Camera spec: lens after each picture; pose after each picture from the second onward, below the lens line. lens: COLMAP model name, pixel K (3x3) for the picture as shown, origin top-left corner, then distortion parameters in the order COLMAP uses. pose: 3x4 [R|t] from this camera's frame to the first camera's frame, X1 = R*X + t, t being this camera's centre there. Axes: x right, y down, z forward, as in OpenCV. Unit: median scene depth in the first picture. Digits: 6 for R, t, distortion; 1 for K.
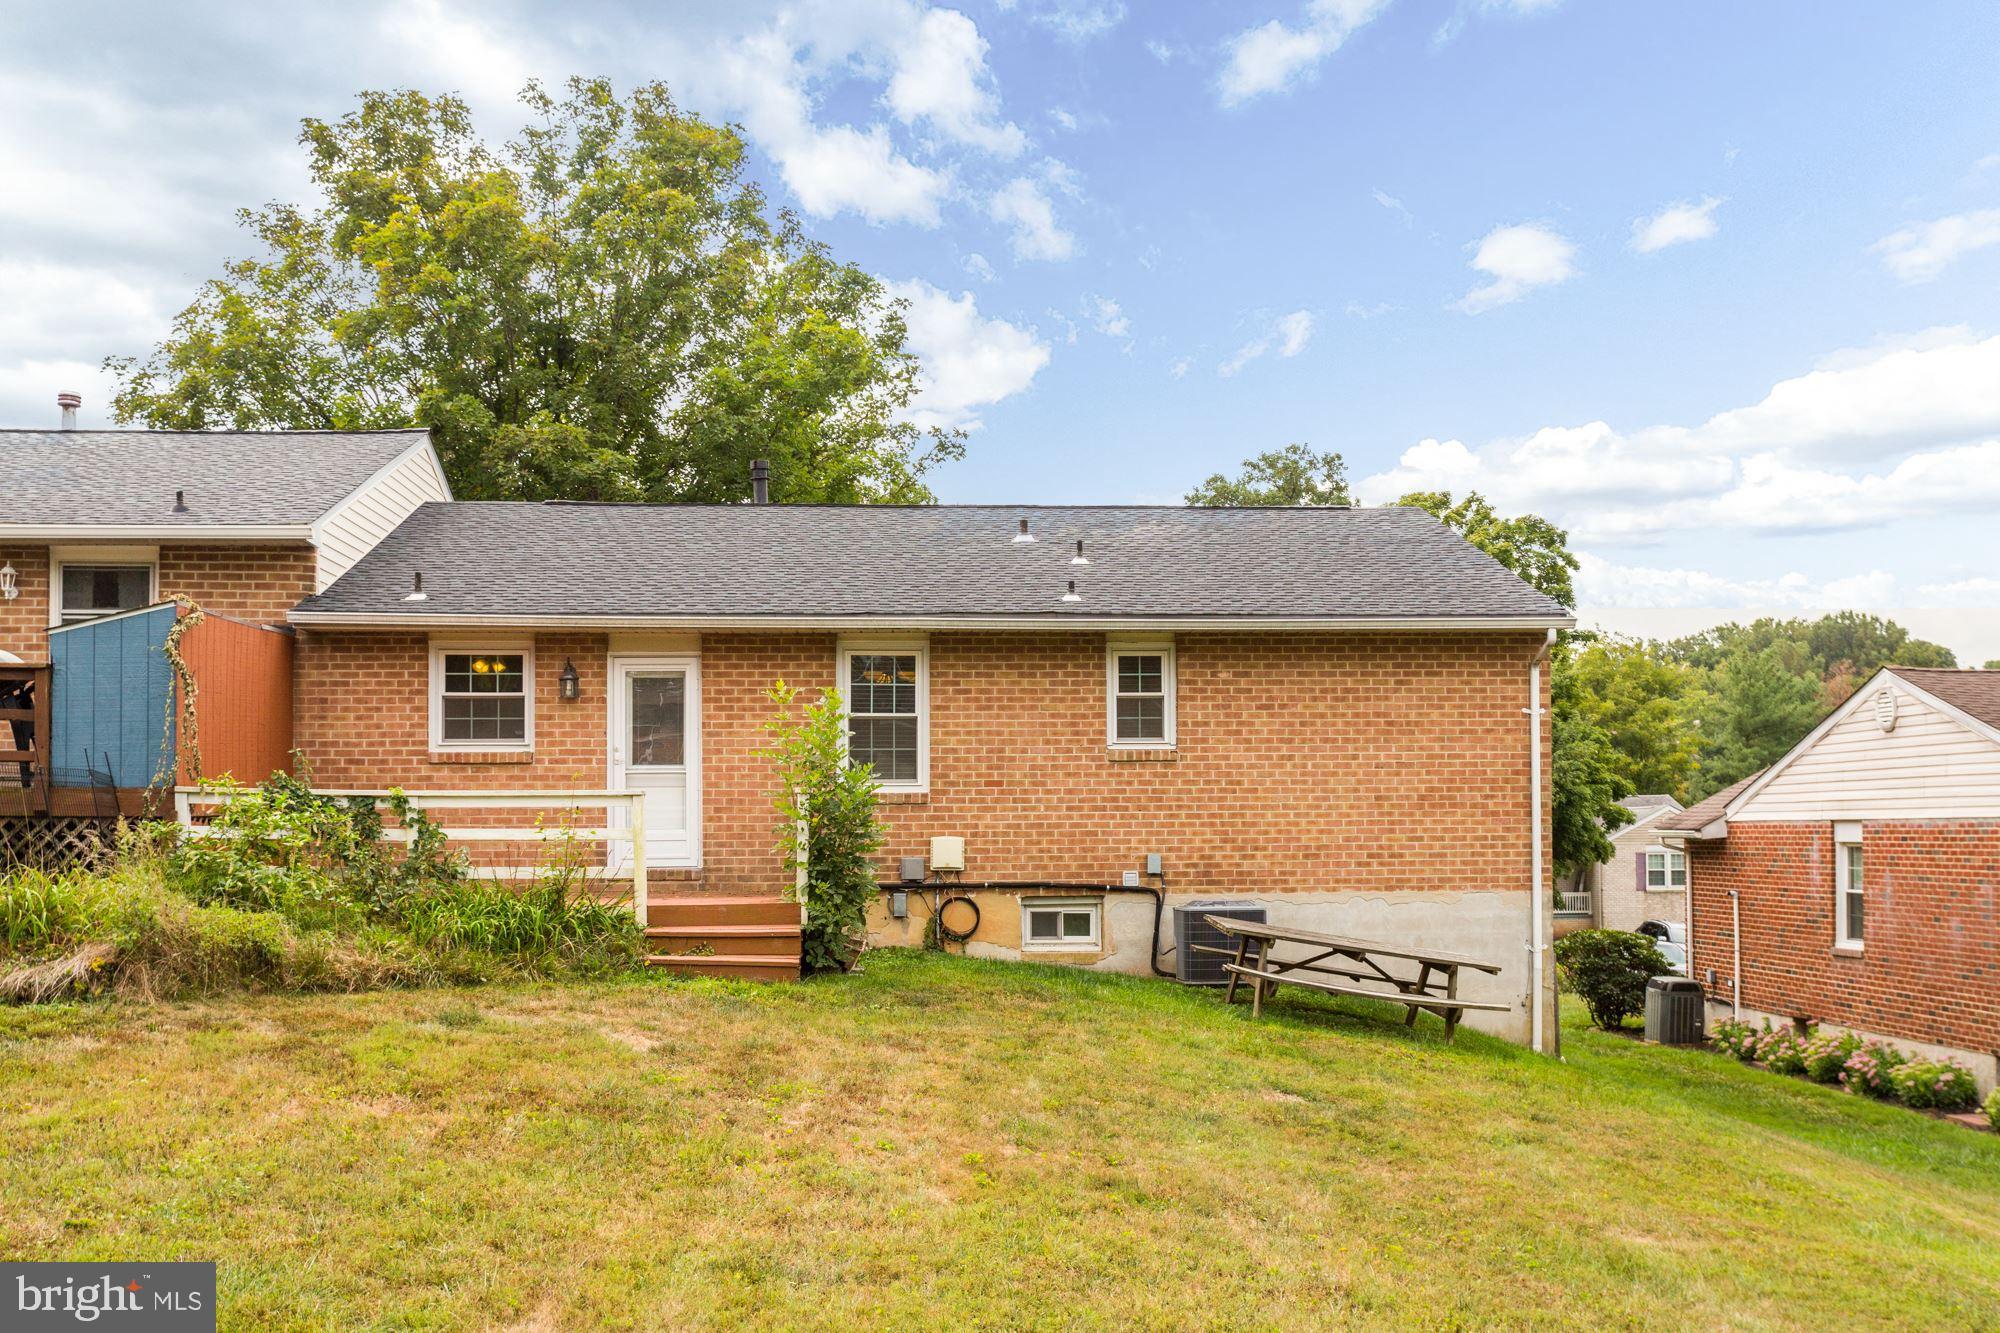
lens RADIAL K [[2181.0, 0, 1001.5], [0, 2181.0, 667.8], [0, 0, 1]] dist [0.000010, 0.000000]
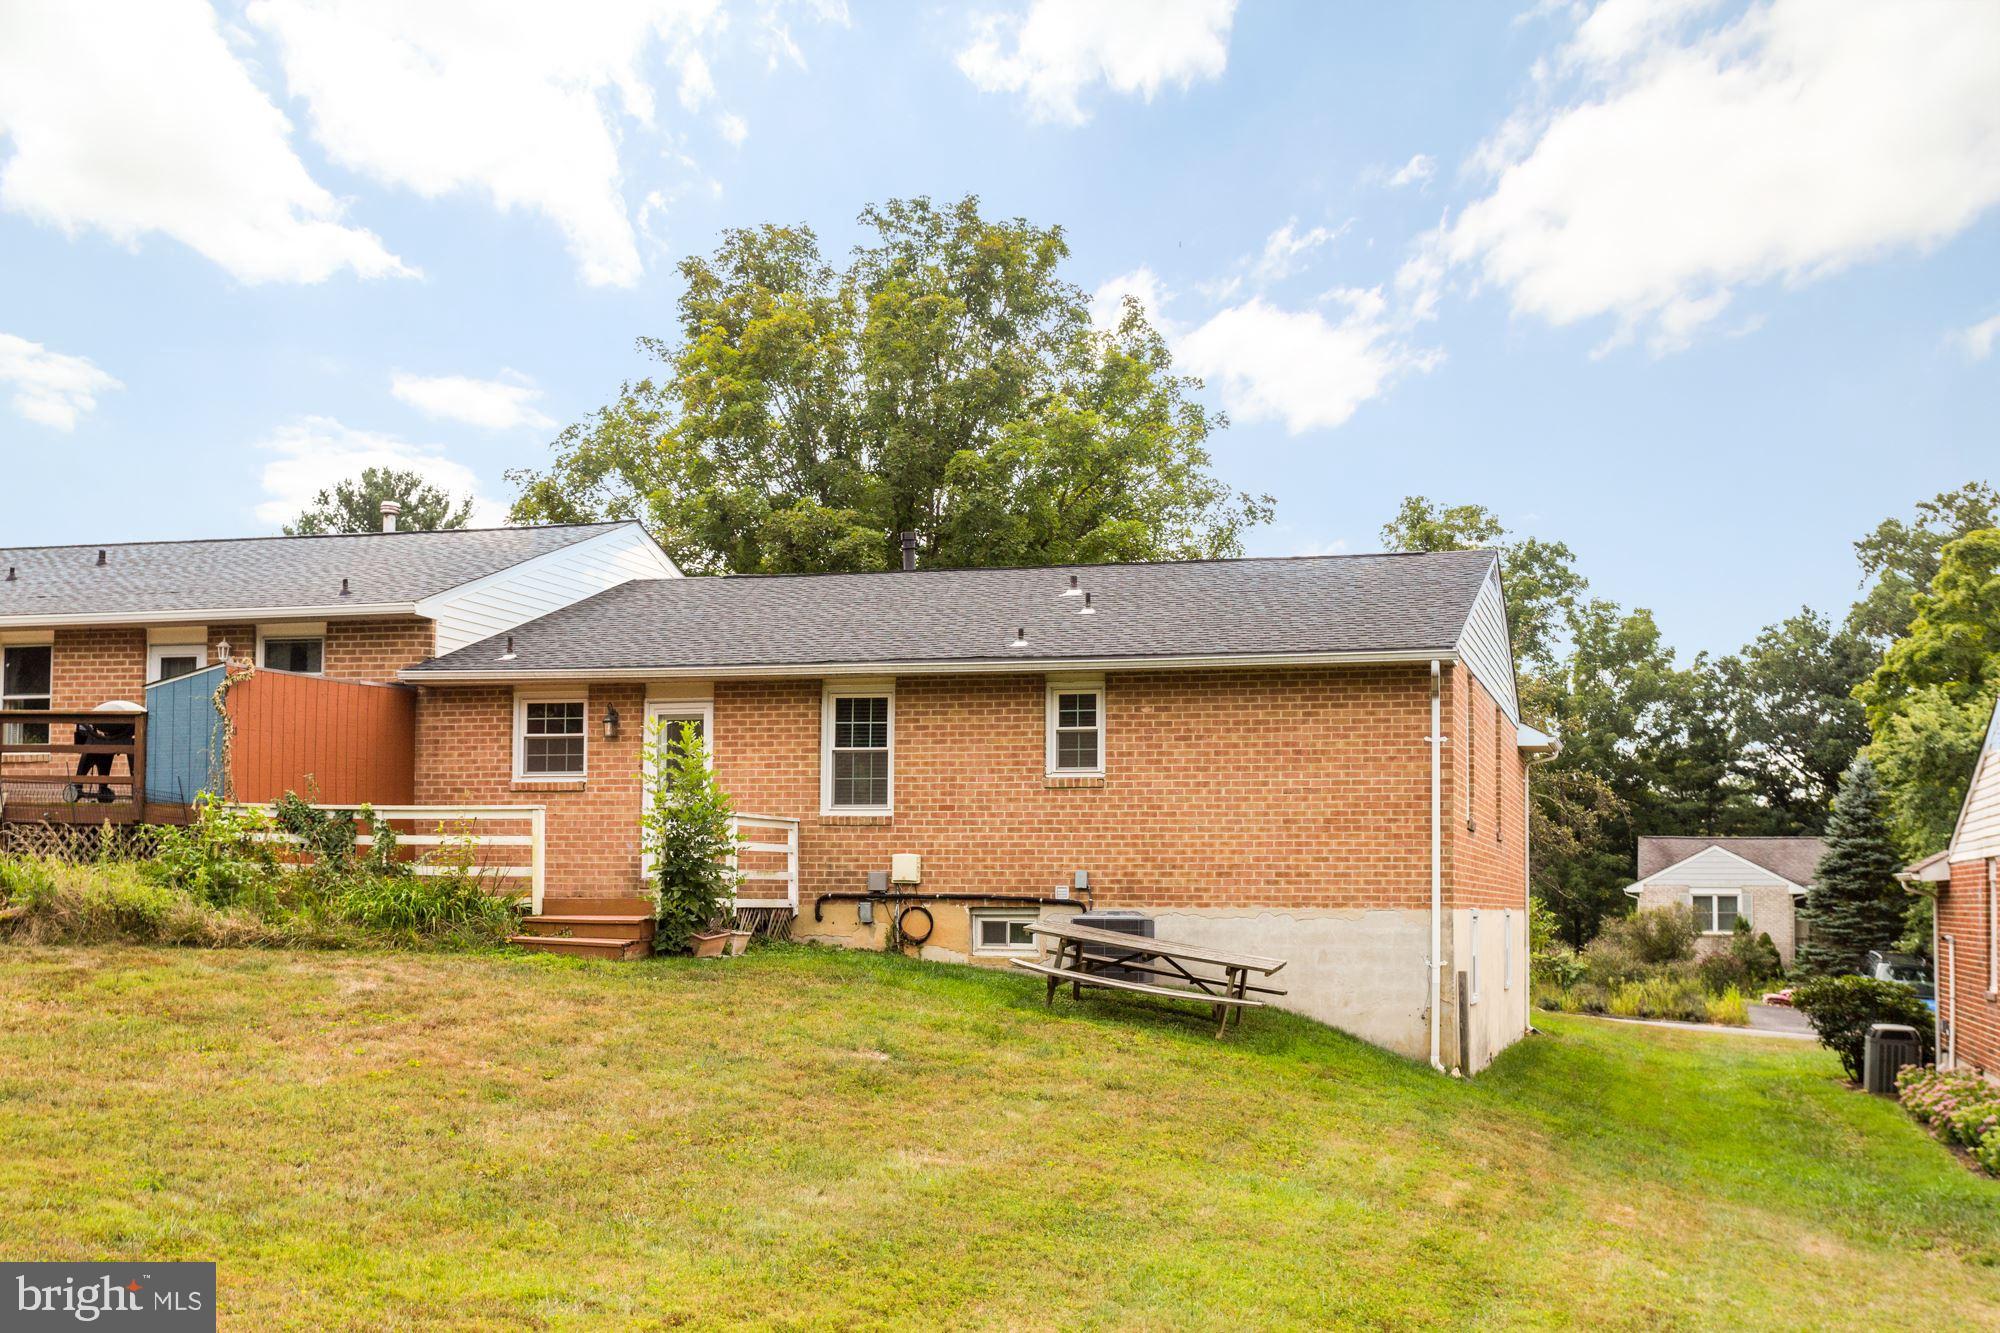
lens RADIAL K [[2181.0, 0, 995.8], [0, 2181.0, 668.0], [0, 0, 1]] dist [0.000010, 0.000000]
pose [[0.938988, -0.023016, -0.343179, 0.413779], [0.012237, 0.999362, -0.033543, 0.018440], [0.343732, 0.027297, 0.938671, -0.066291]]
